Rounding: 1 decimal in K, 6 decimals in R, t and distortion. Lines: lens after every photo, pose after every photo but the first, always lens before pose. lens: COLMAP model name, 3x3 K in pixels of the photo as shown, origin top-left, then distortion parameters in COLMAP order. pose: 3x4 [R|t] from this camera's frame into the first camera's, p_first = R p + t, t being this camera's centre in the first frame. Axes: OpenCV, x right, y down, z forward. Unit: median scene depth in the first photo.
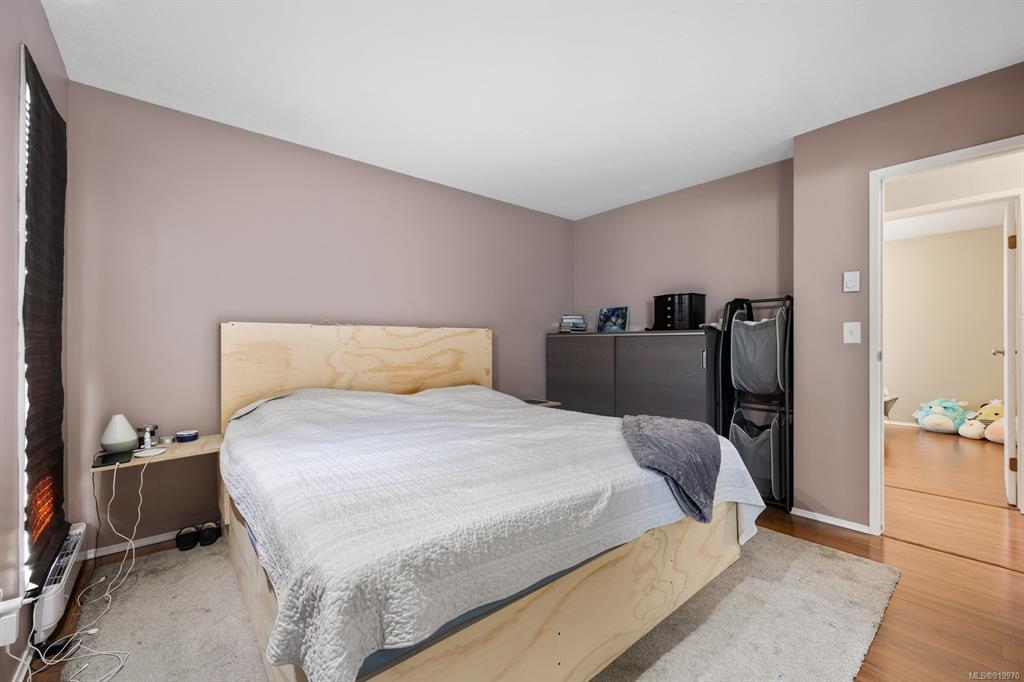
lens RADIAL K [[422.3, 0, 513.3], [0, 422.3, 345.8], [0, 0, 1]] dist [0.000185, 0.000186]
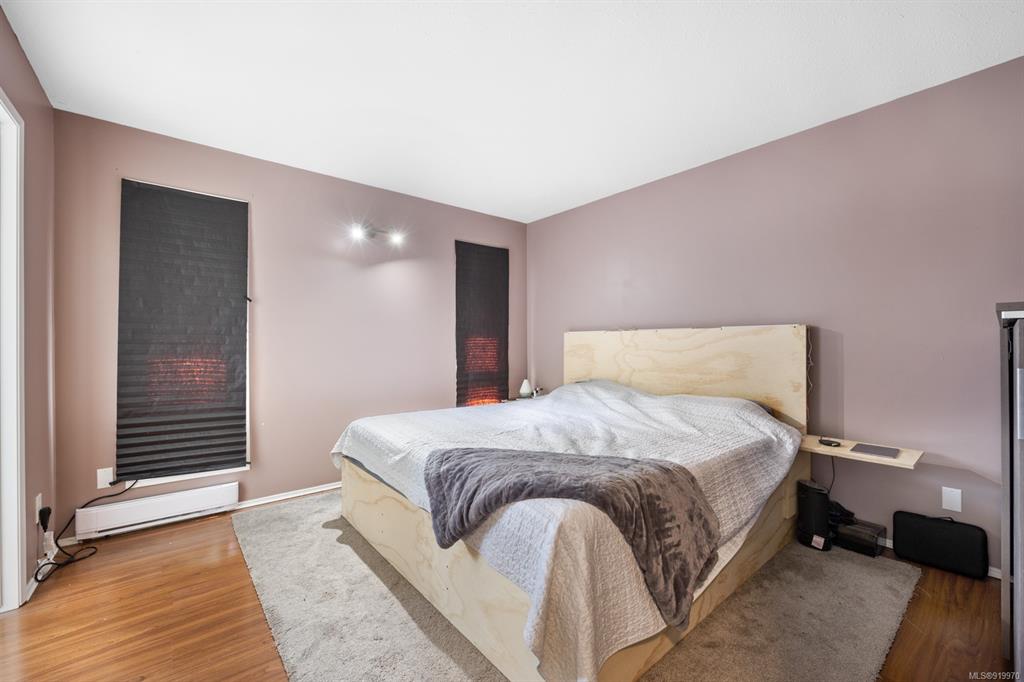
lens RADIAL K [[422.3, 0, 513.3], [0, 422.3, 345.8], [0, 0, 1]] dist [0.000185, 0.000186]
pose [[-0.024860, 0.001611, -0.999690, 0.927331], [-0.003545, 0.999992, 0.001700, -0.006477], [0.999685, 0.003586, -0.024854, 0.806216]]
